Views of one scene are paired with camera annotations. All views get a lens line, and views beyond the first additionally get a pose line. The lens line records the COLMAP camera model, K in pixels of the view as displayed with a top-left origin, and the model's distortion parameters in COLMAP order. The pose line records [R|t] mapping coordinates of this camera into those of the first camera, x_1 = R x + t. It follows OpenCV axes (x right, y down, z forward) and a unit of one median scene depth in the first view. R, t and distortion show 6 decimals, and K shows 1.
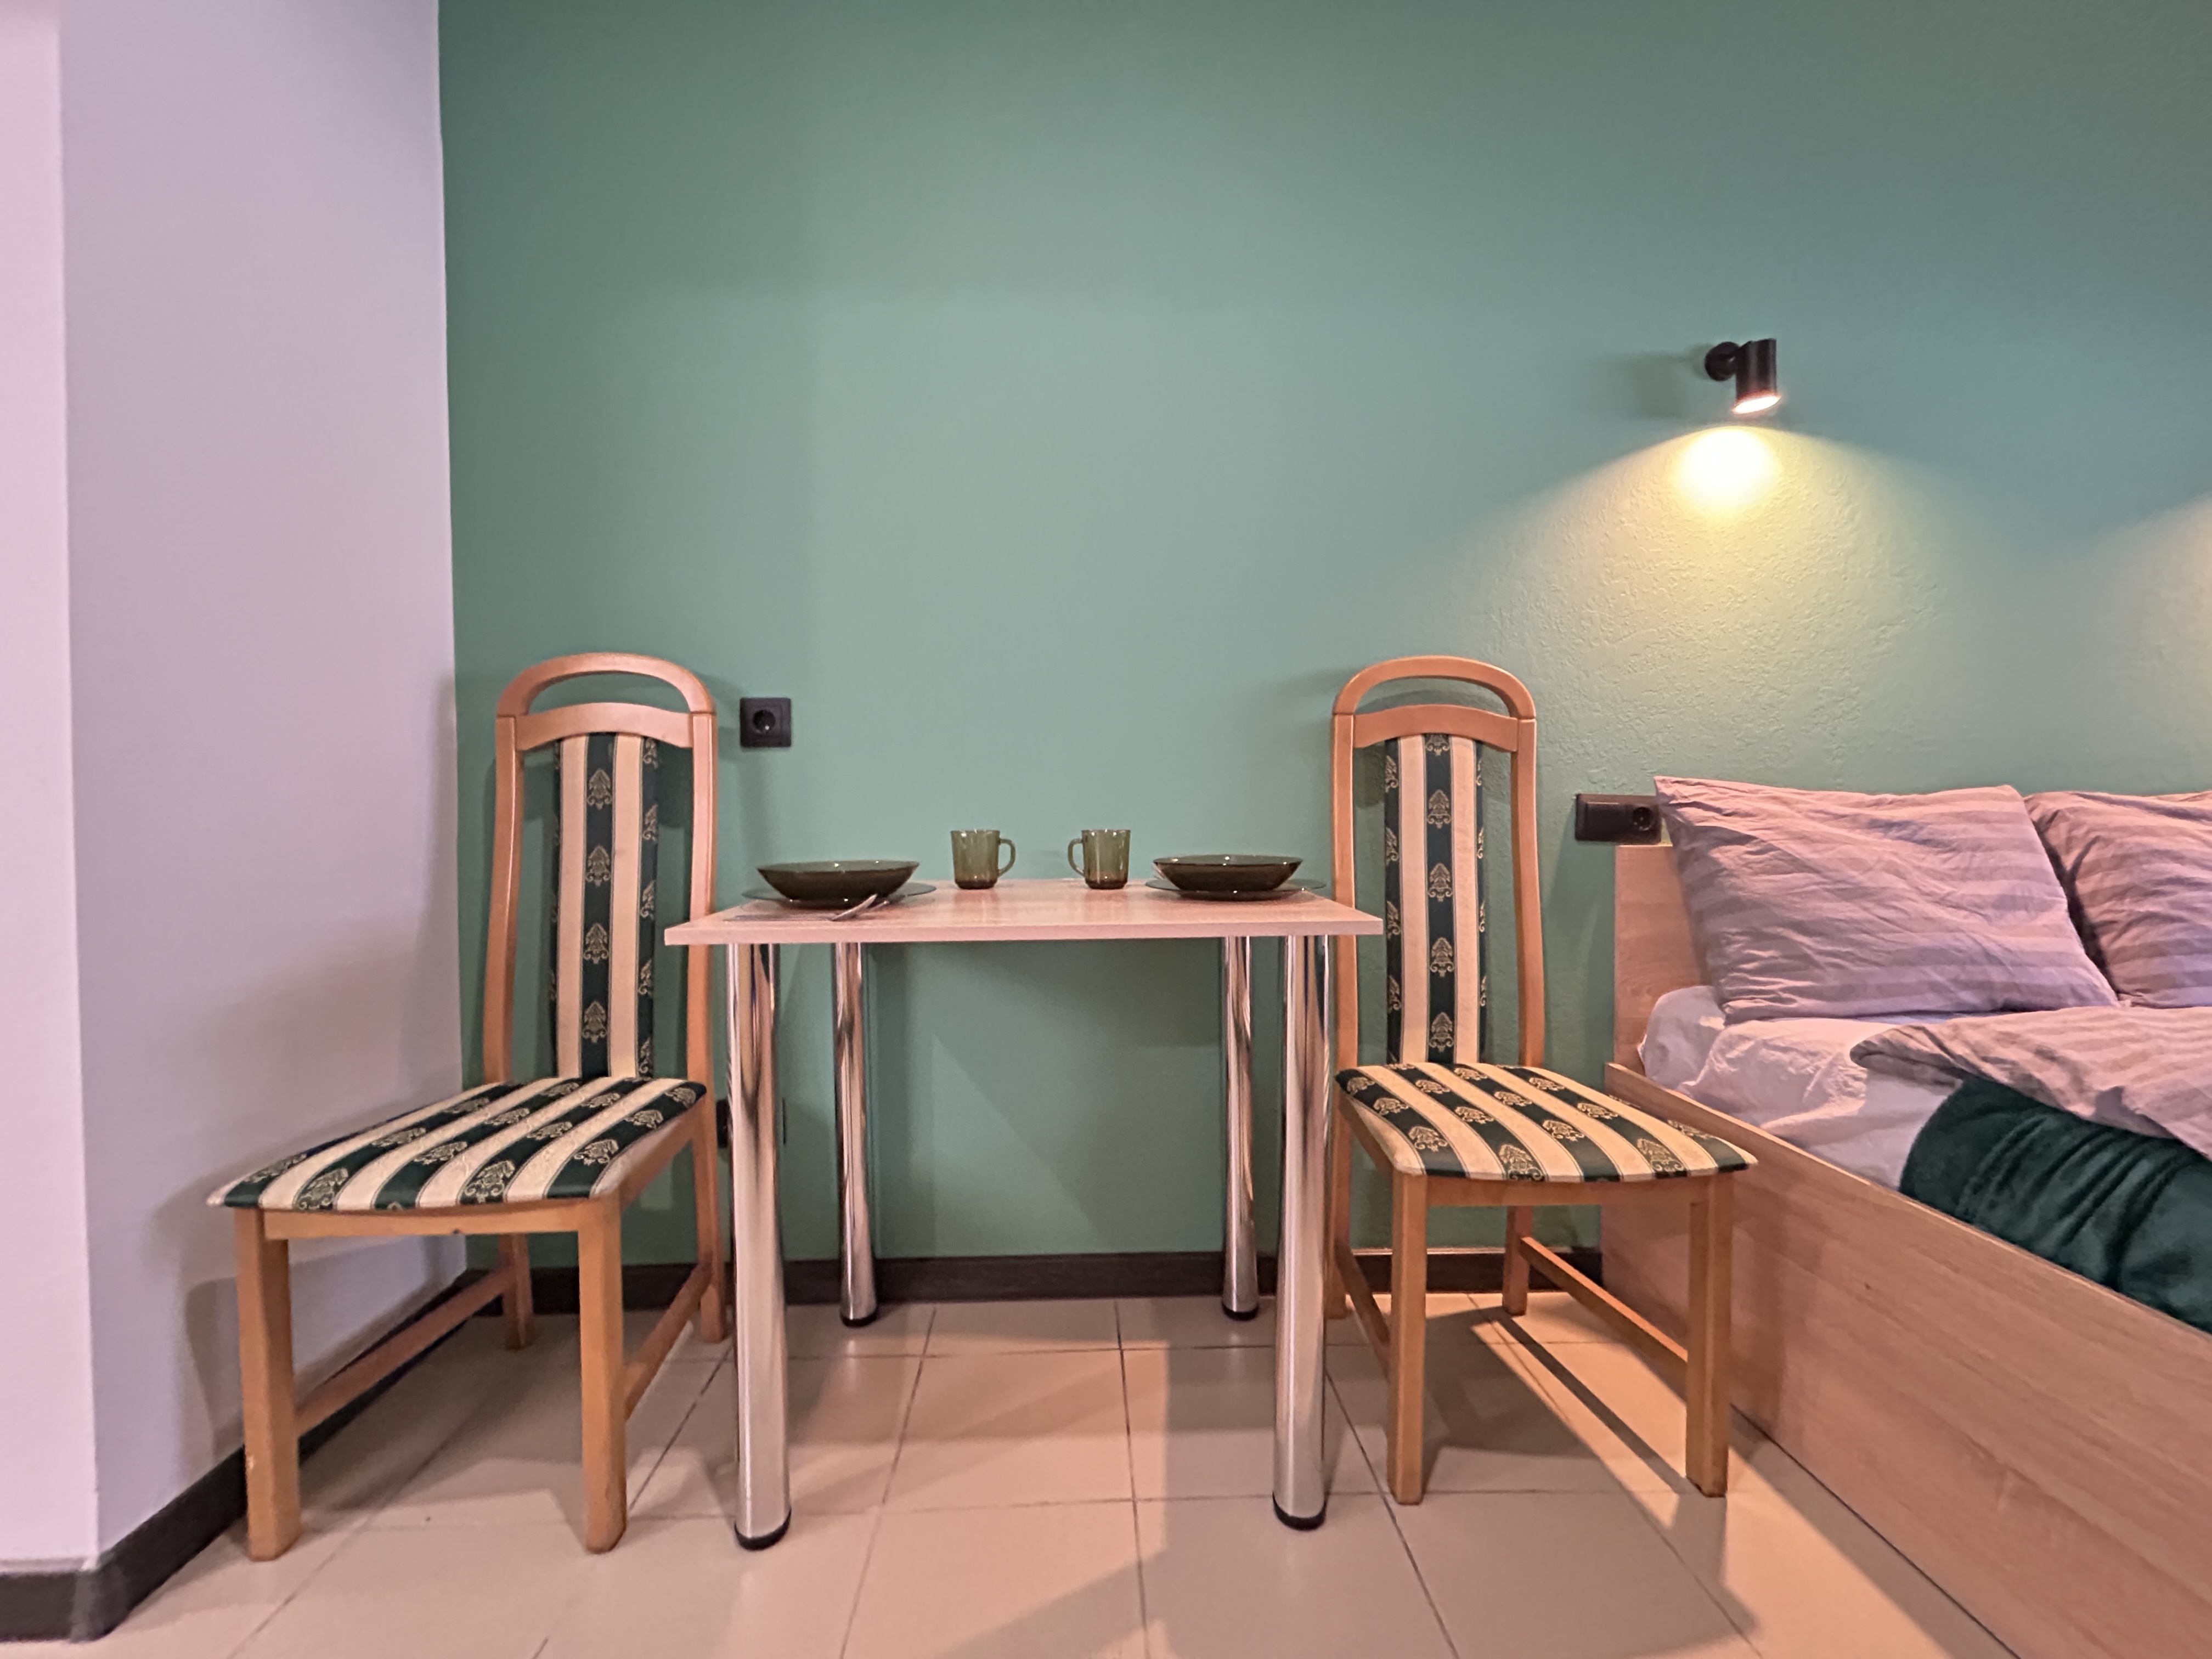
lens RADIAL K [[902.9, 0, 1106.0], [0, 902.9, 829.5], [0, 0, 1]] dist [-0.002325, 0.000163]
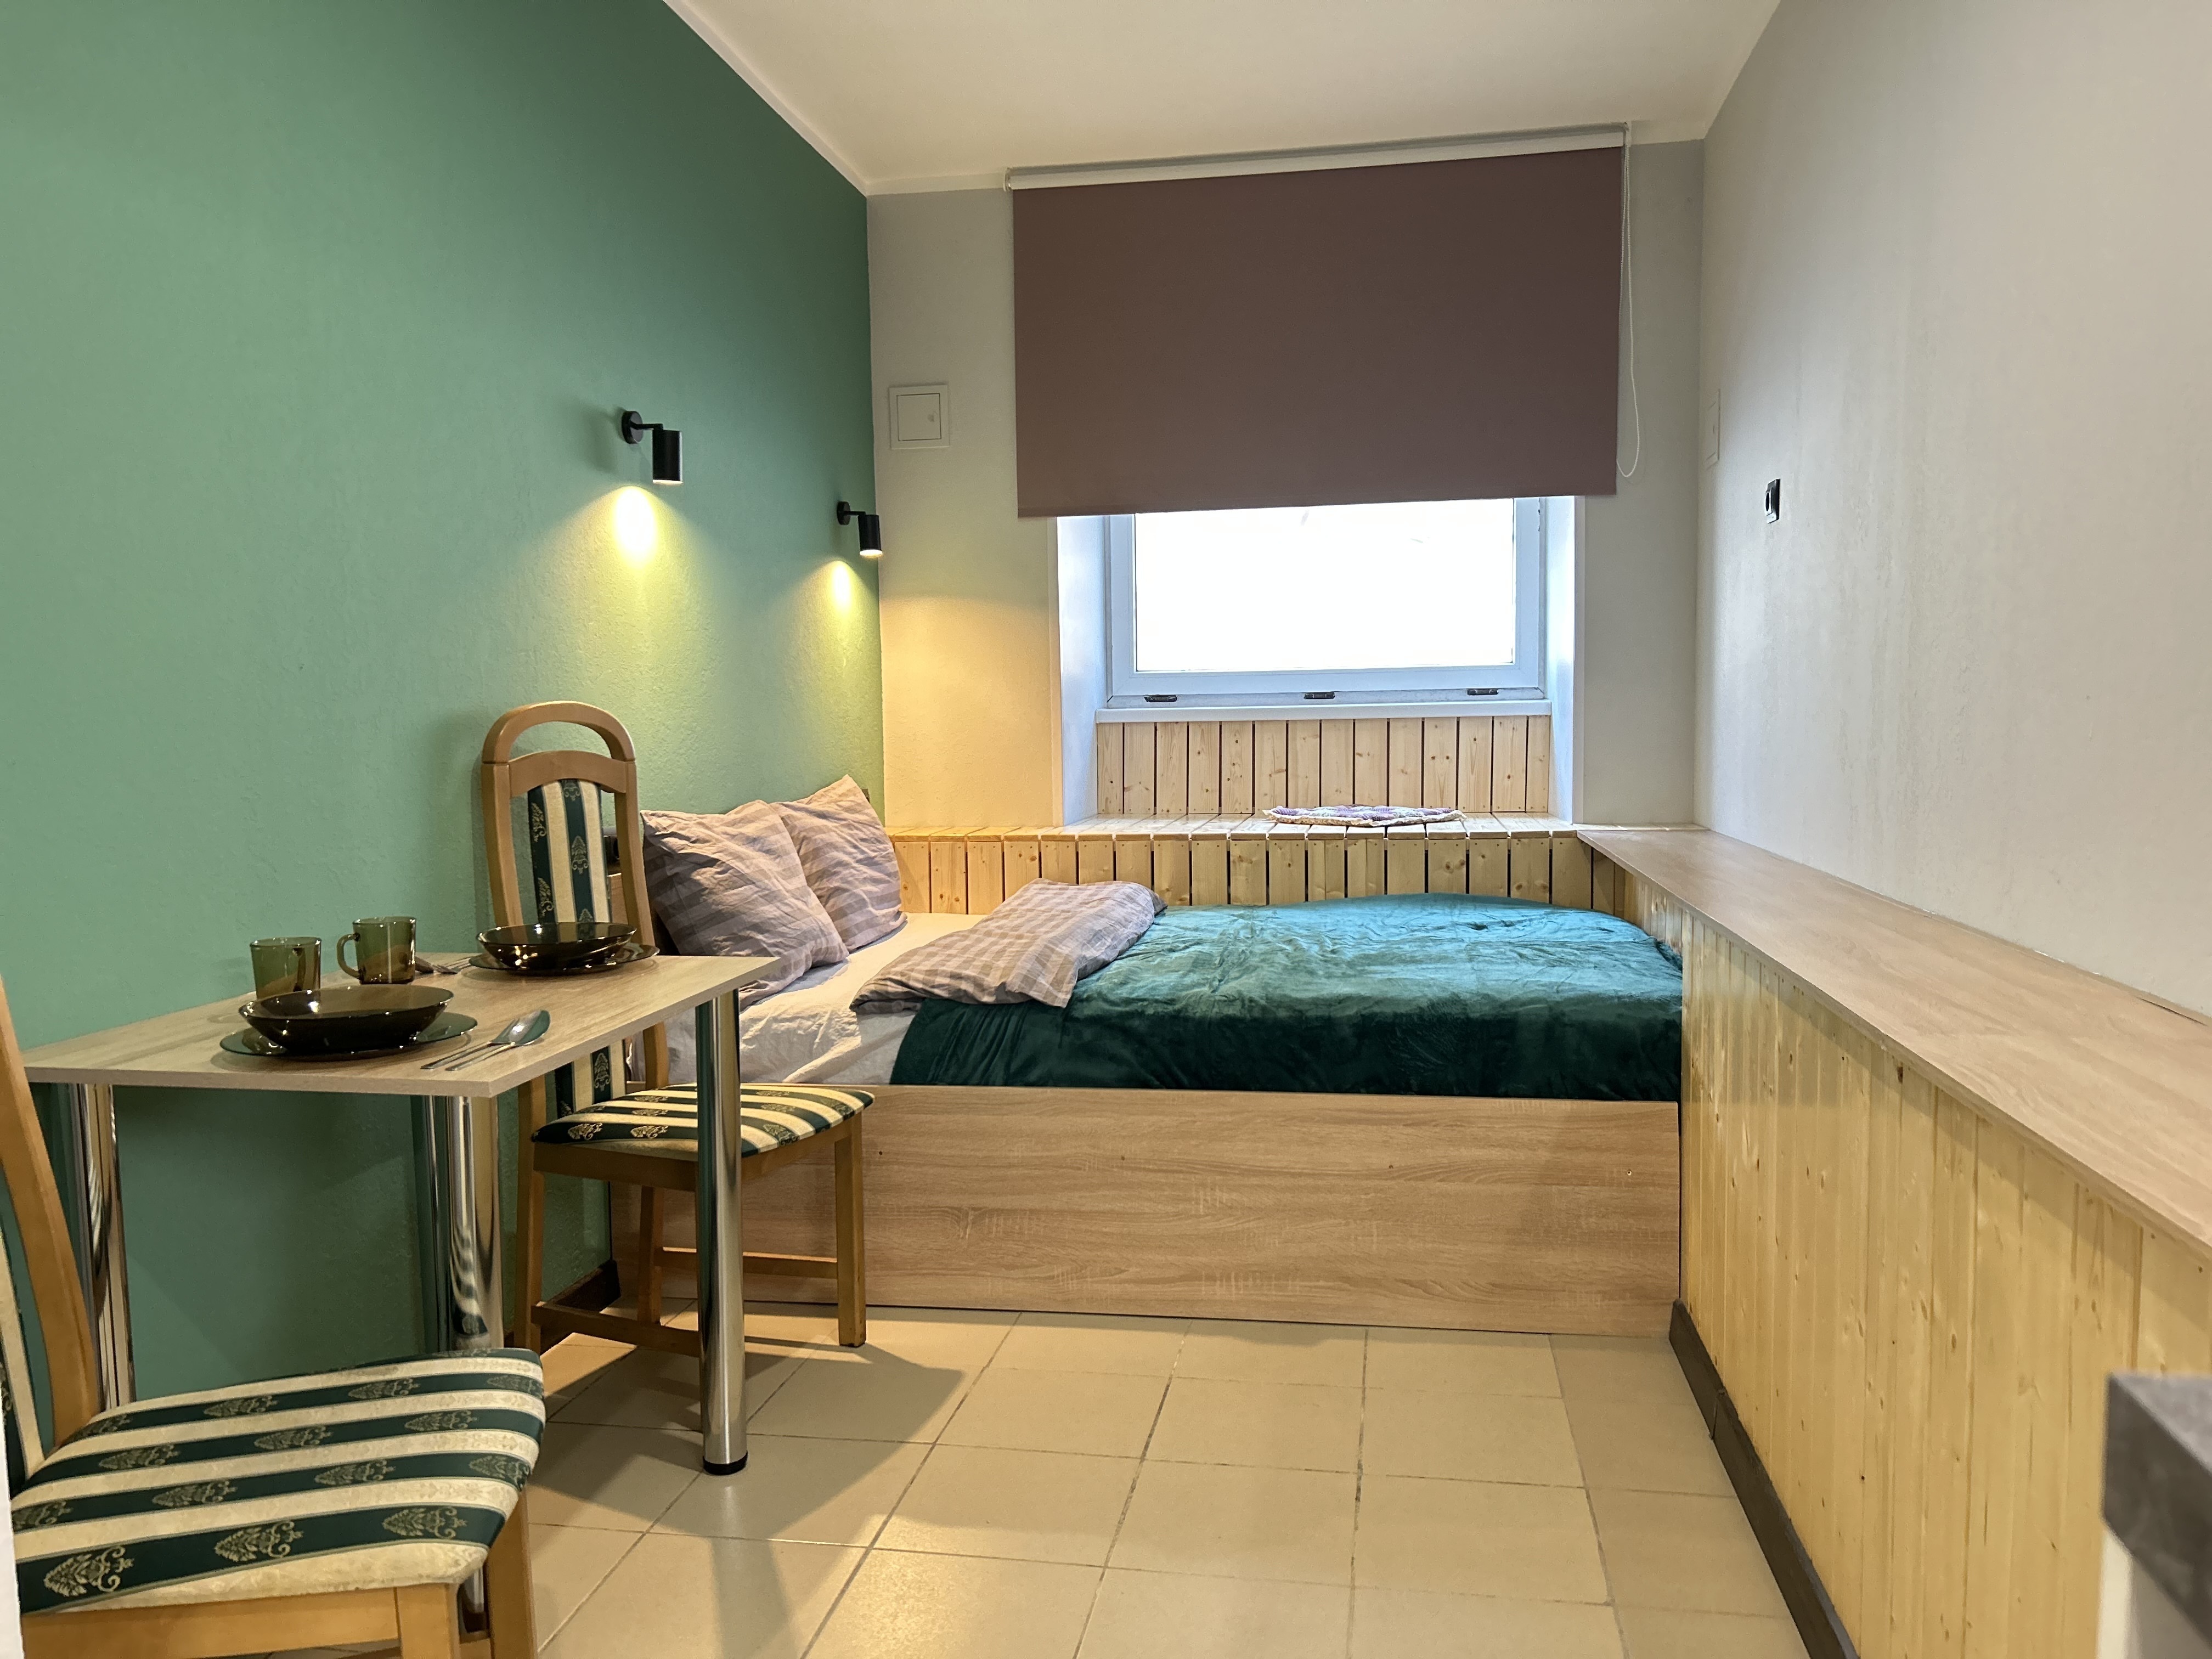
lens RADIAL K [[1665.1, 0, 1108.6], [0, 1665.1, 826.0], [0, 0, 1]] dist [0.094802, -0.111627]
pose [[0.207540, -0.067848, 0.975871, -1.534976], [0.036833, 0.997426, 0.061514, -0.174815], [-0.977533, 0.023177, 0.209504, 0.012870]]
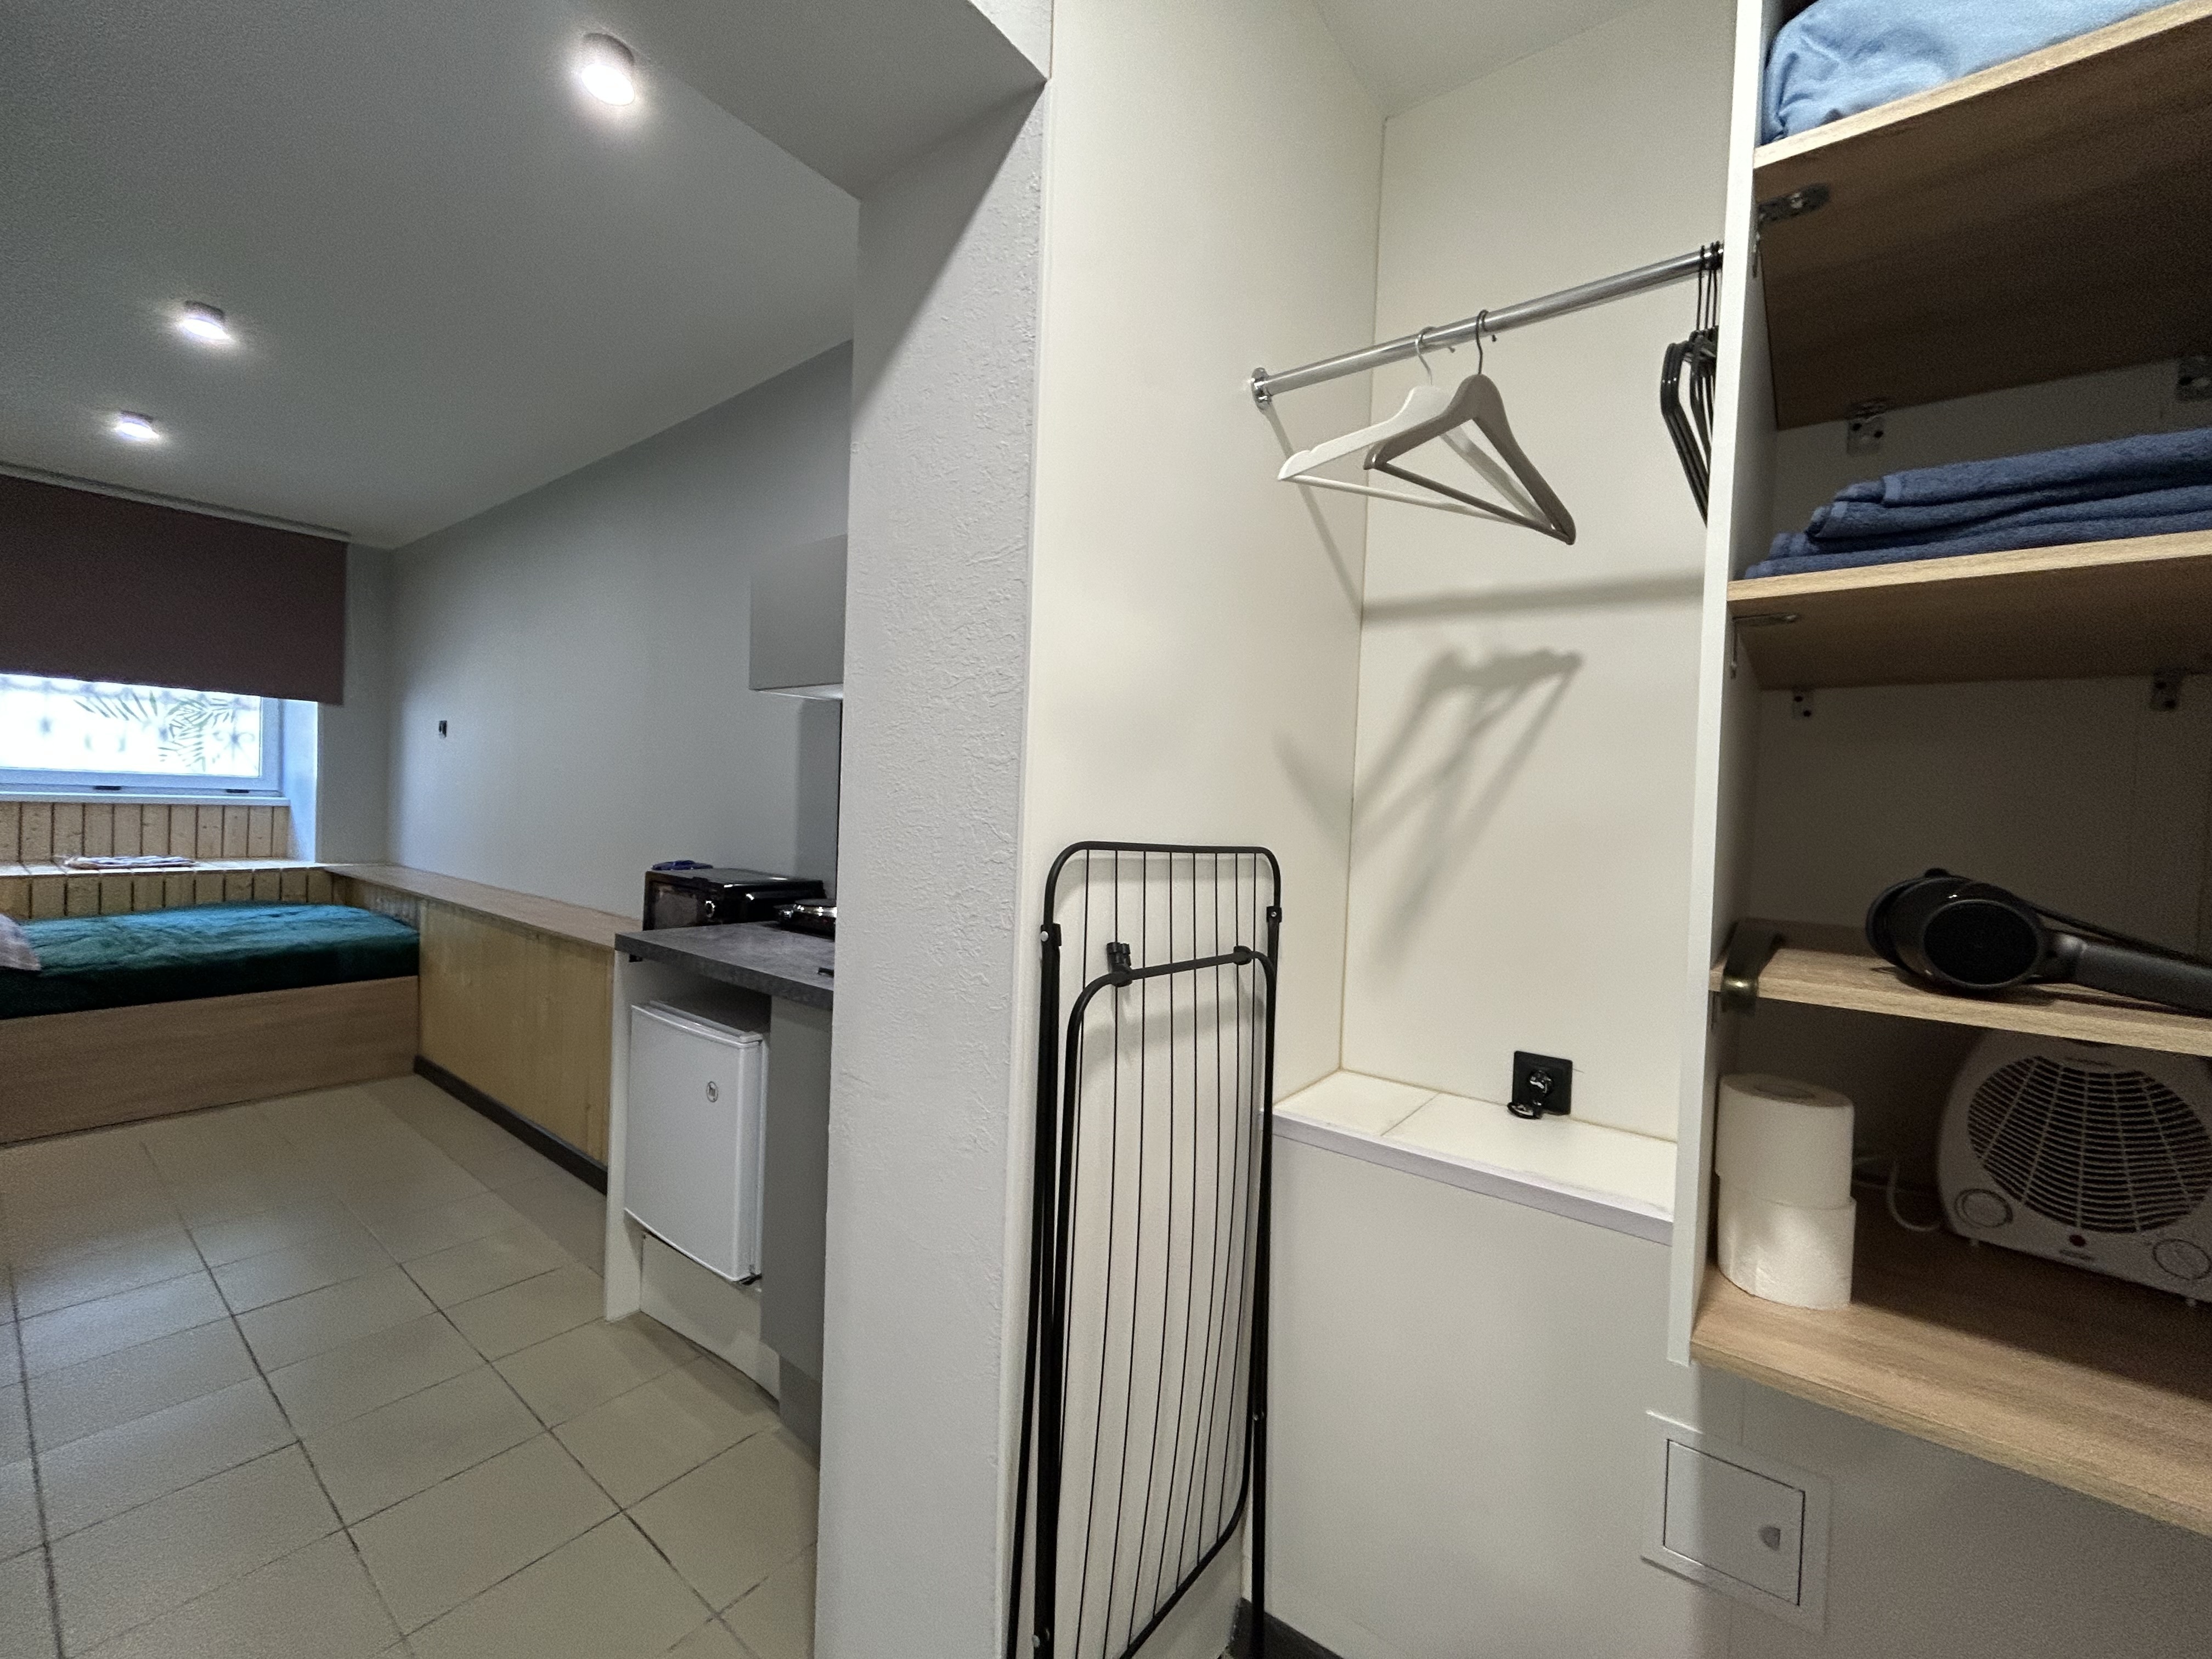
lens RADIAL K [[899.5, 0, 1100.3], [0, 899.5, 821.8], [0, 0, 1]] dist [0.002839, -0.000377]
pose [[-0.765872, -0.041302, 0.641666, -2.872922], [-0.023337, 0.999063, 0.036452, -0.317109], [-0.642570, 0.012943, -0.766118, 0.584823]]
